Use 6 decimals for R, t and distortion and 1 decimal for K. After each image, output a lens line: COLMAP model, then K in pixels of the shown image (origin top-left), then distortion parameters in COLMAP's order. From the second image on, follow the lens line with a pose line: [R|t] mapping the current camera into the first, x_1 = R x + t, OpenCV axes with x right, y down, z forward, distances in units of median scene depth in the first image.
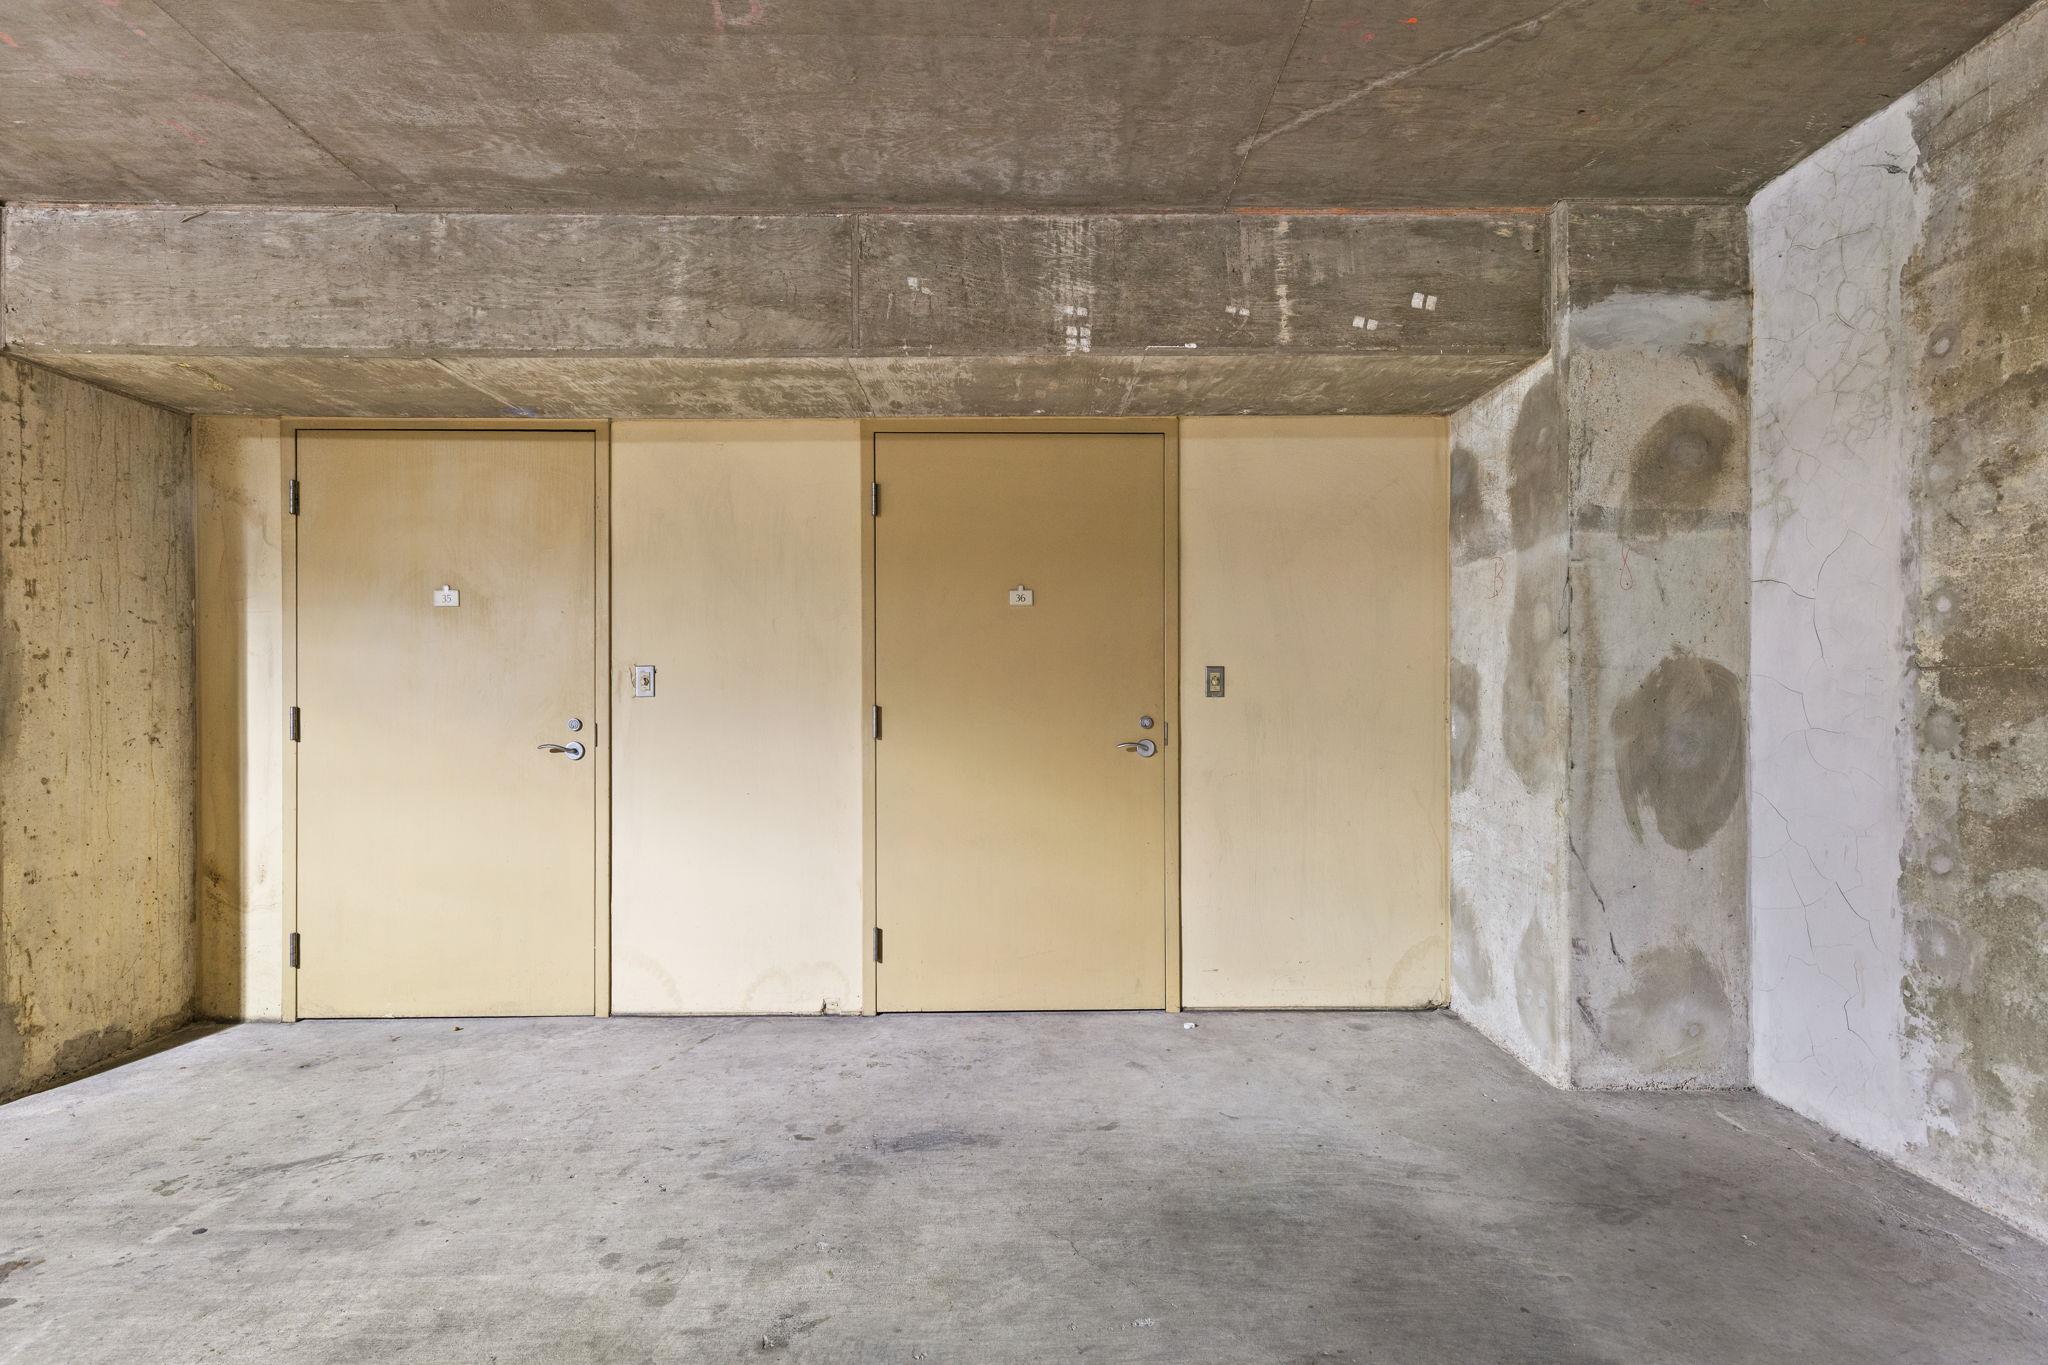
lens RADIAL K [[951.3, 0, 1025.4], [0, 951.3, 690.7], [0, 0, 1]] dist [0.005631, -0.000424]
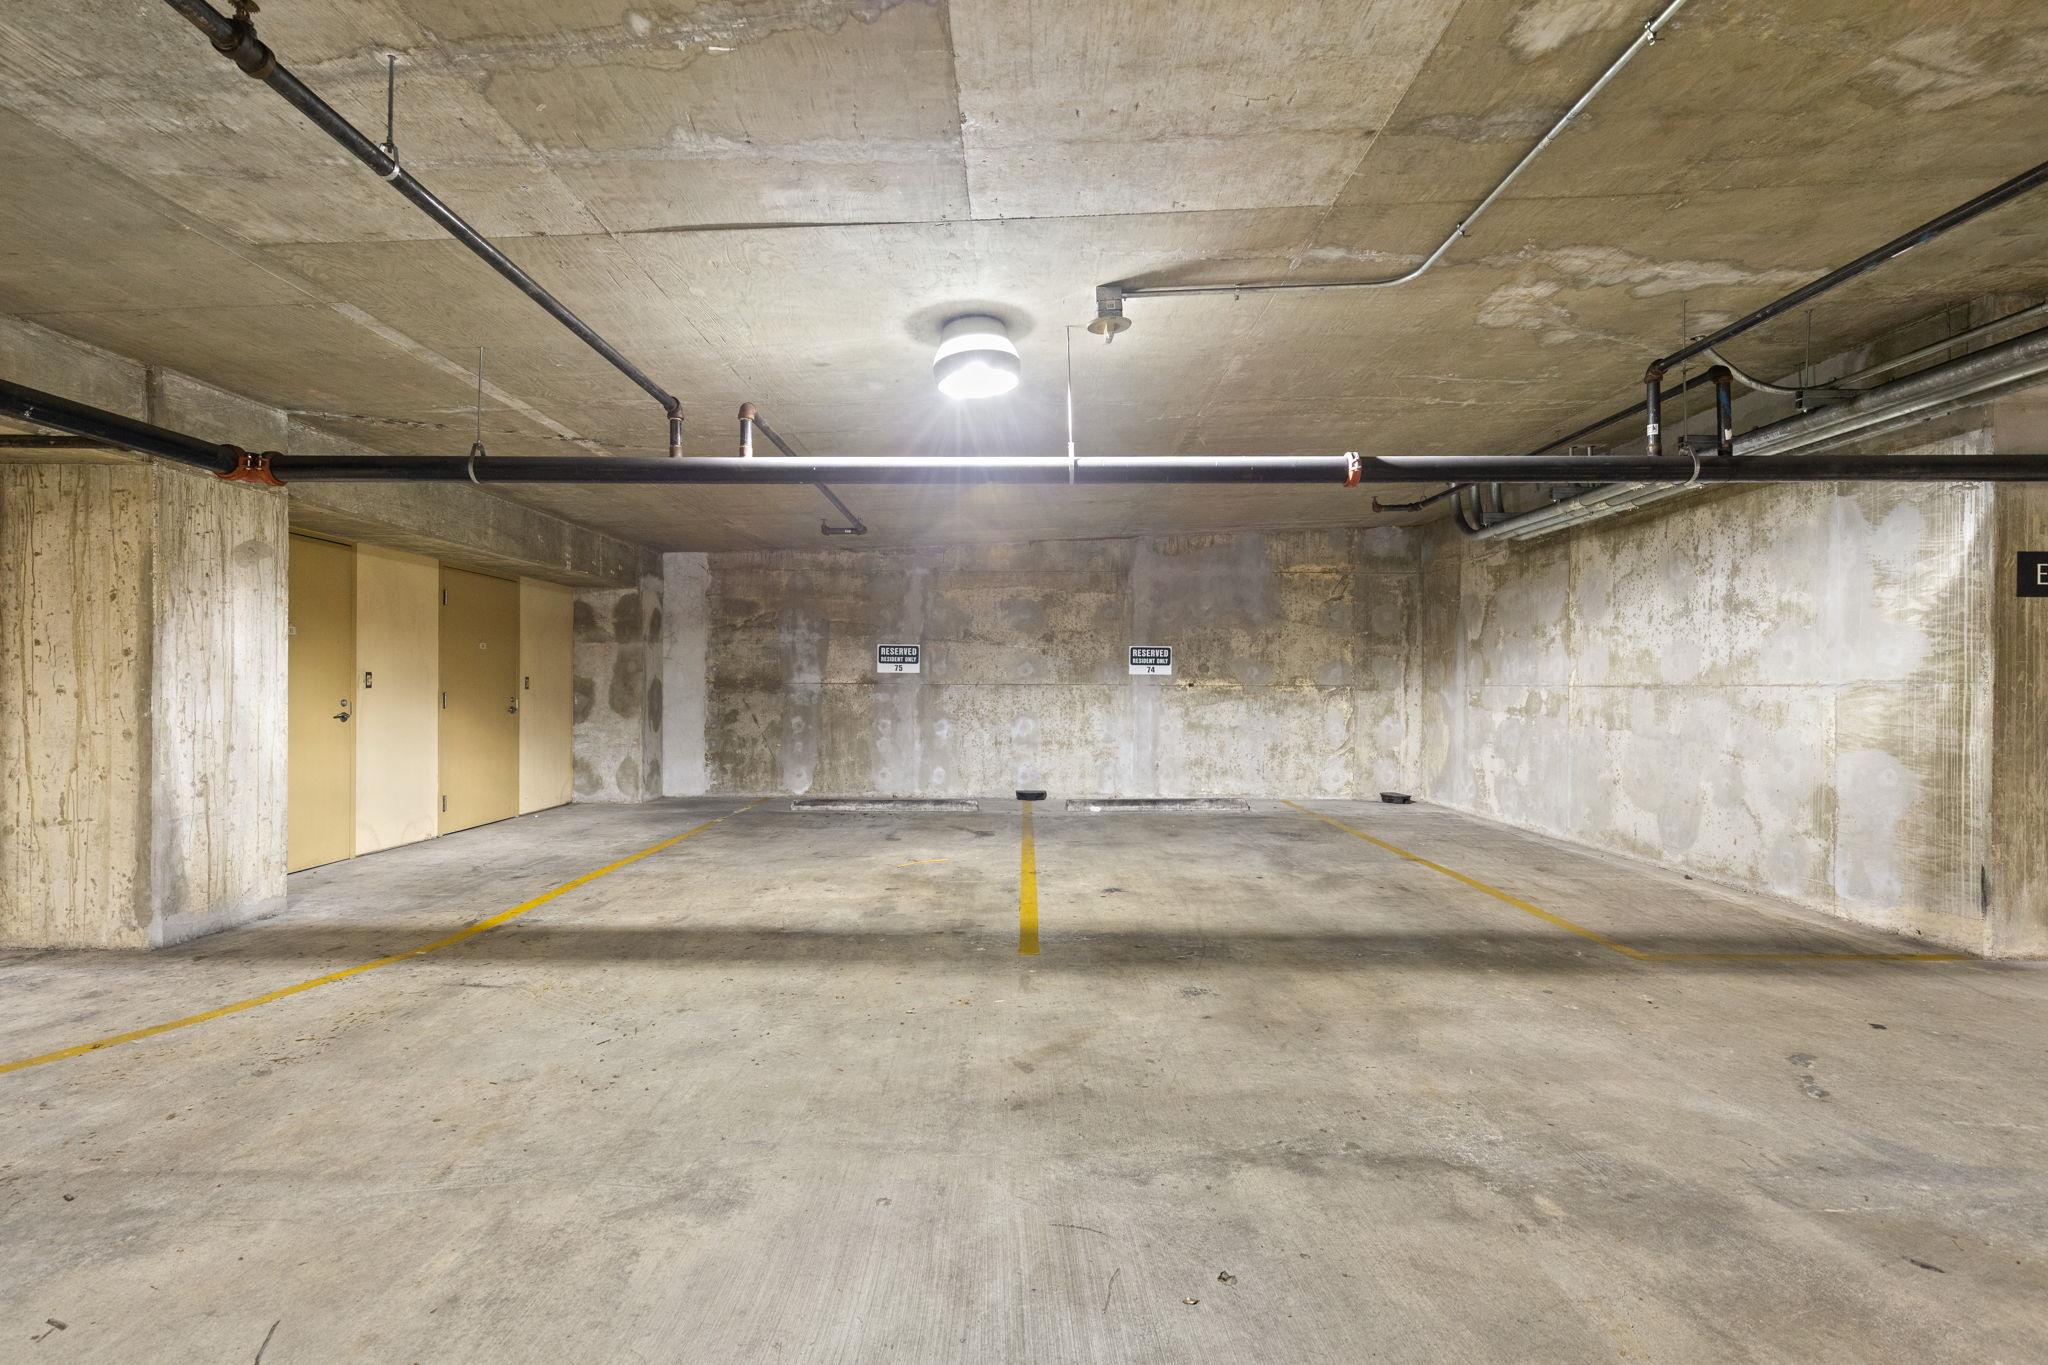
lens RADIAL K [[951.3, 0, 1021.5], [0, 951.3, 685.6], [0, 0, 1]] dist [0.005631, -0.000424]
pose [[0.021573, 0.006281, 0.999748, -2.978101], [-0.009758, 0.999934, -0.006072, 0.001912], [-0.999720, -0.009624, 0.021633, -0.475741]]
